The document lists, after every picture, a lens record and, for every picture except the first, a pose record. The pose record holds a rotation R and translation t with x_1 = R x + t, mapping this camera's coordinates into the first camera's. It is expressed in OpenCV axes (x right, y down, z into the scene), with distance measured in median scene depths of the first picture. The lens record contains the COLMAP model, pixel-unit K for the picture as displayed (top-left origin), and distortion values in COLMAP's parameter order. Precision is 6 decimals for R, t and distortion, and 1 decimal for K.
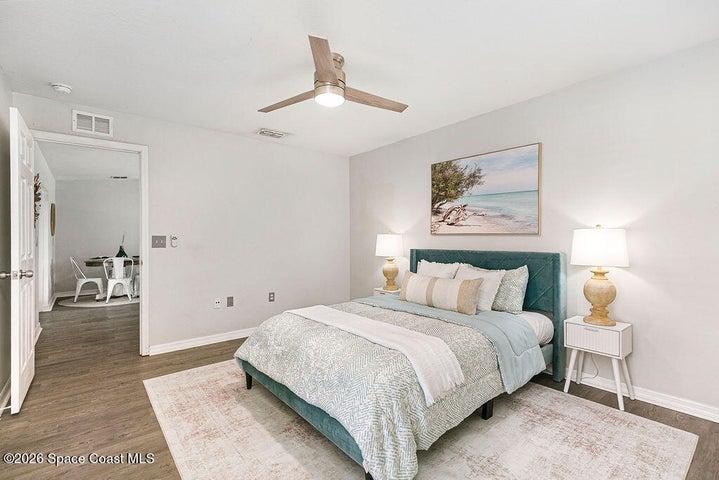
lens RADIAL K [[331.7, 0, 357.3], [0, 331.7, 238.4], [0, 0, 1]] dist [0.003504, 0.000129]
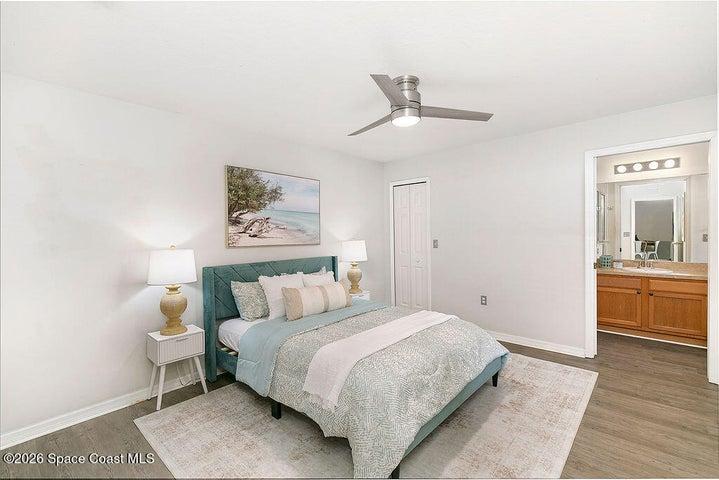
lens RADIAL K [[331.7, 0, 357.8], [0, 331.7, 234.5], [0, 0, 1]] dist [0.003504, 0.000129]
pose [[-0.154433, -0.000042, 0.988003, -0.728244], [0.016189, 0.999866, 0.002573, -0.045882], [-0.987871, 0.016392, -0.154411, 0.869756]]
